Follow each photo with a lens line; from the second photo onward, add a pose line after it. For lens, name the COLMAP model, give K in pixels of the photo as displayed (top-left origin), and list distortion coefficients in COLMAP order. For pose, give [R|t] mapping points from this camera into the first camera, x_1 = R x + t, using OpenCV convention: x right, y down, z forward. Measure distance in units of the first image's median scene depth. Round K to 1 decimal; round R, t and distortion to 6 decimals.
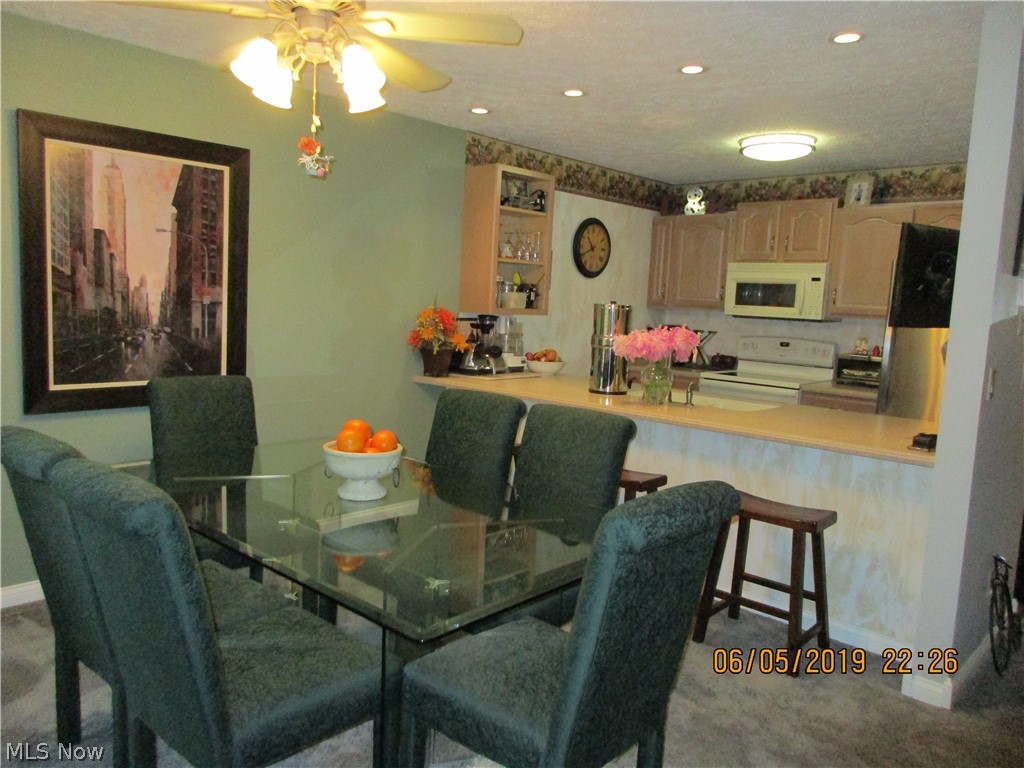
lens RADIAL K [[765.8, 0, 512.5], [0, 765.8, 385.8], [0, 0, 1]] dist [-0.003593, 0.000196]
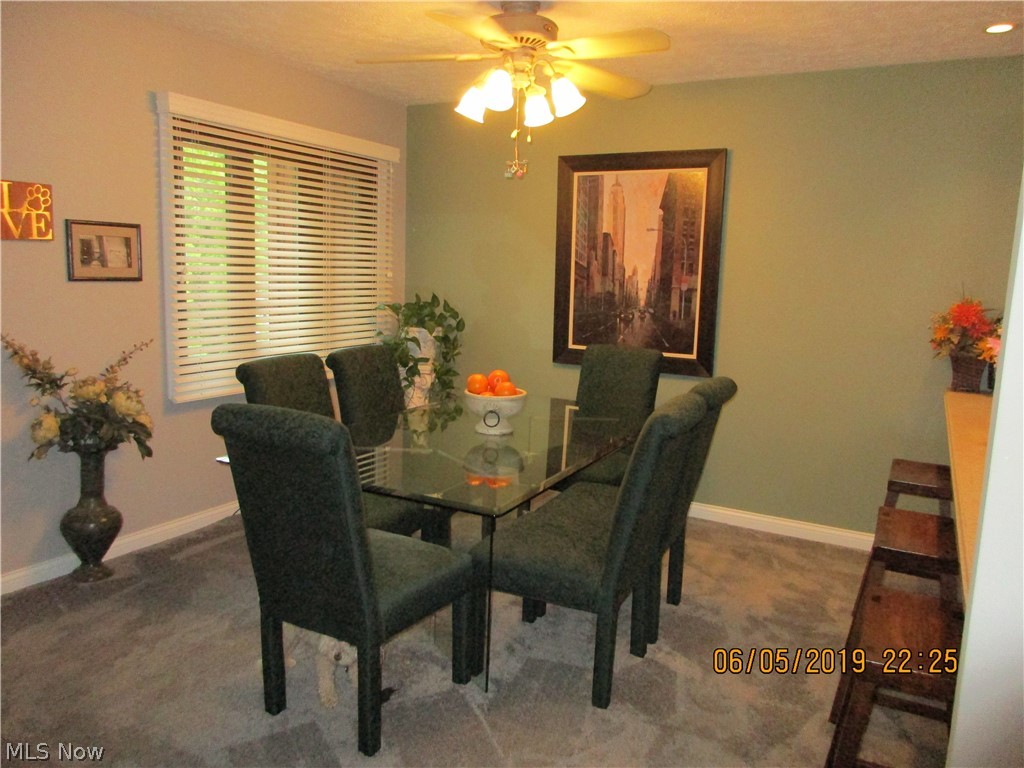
lens RADIAL K [[765.8, 0, 512.3], [0, 765.8, 382.1], [0, 0, 1]] dist [-0.003593, 0.000196]
pose [[0.250859, 0.109940, -0.961760, 0.732138], [-0.136420, 0.987630, 0.077314, -0.026456], [0.958363, 0.111808, 0.262753, 0.511171]]
